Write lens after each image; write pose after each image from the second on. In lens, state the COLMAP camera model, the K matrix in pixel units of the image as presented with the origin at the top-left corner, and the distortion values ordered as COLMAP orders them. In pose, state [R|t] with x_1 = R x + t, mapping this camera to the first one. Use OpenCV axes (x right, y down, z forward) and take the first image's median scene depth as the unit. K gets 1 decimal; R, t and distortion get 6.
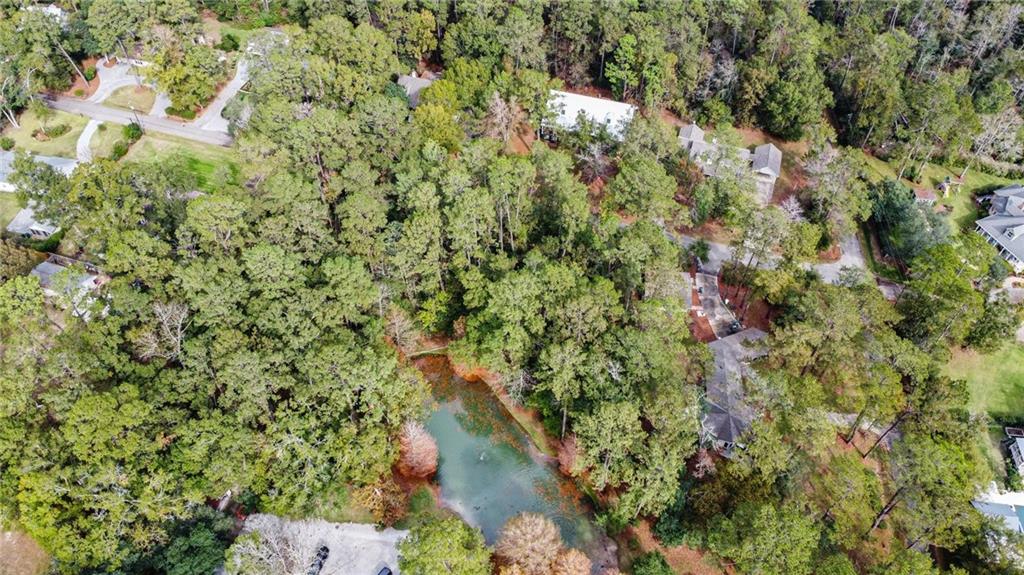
lens RADIAL K [[746.7, 0, 512.0], [0, 746.7, 287.5], [0, 0, 1]] dist [-0.021519, -0.002120]
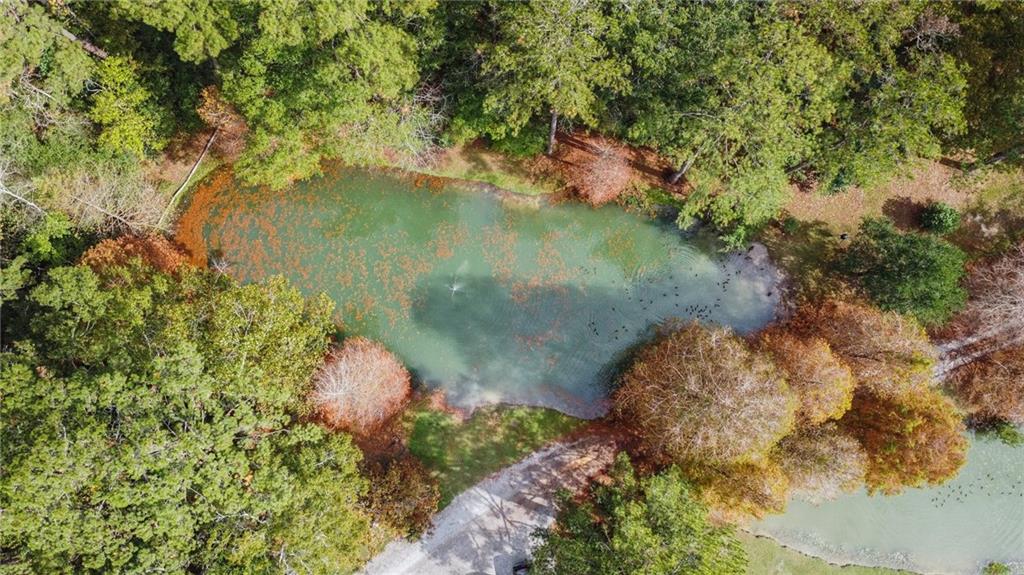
lens RADIAL K [[746.7, 0, 512.0], [0, 746.7, 287.5], [0, 0, 1]] dist [-0.021519, -0.002120]
pose [[0.734549, -0.674633, 0.072857, -0.049834], [0.516648, 0.625655, 0.584492, -0.042094], [-0.439901, -0.391696, 0.808122, 0.612782]]
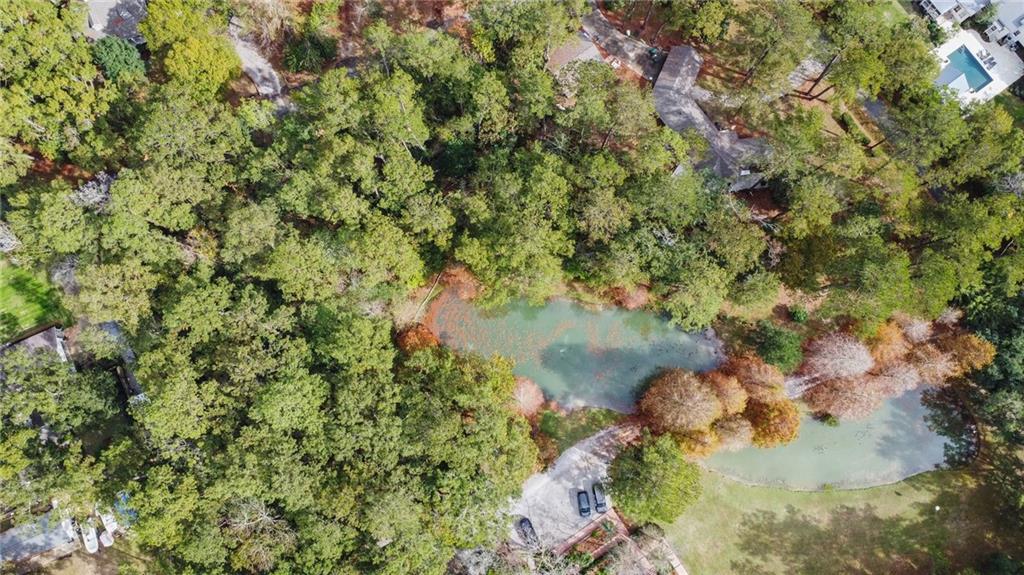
lens RADIAL K [[743.8, 0, 509.2], [0, 743.8, 284.9], [0, 0, 1]] dist [-0.001876, -0.035817]
pose [[0.733507, -0.675083, 0.078936, -0.116677], [0.523577, 0.635272, 0.567712, -0.454327], [-0.433398, -0.375092, 0.819434, 0.251916]]
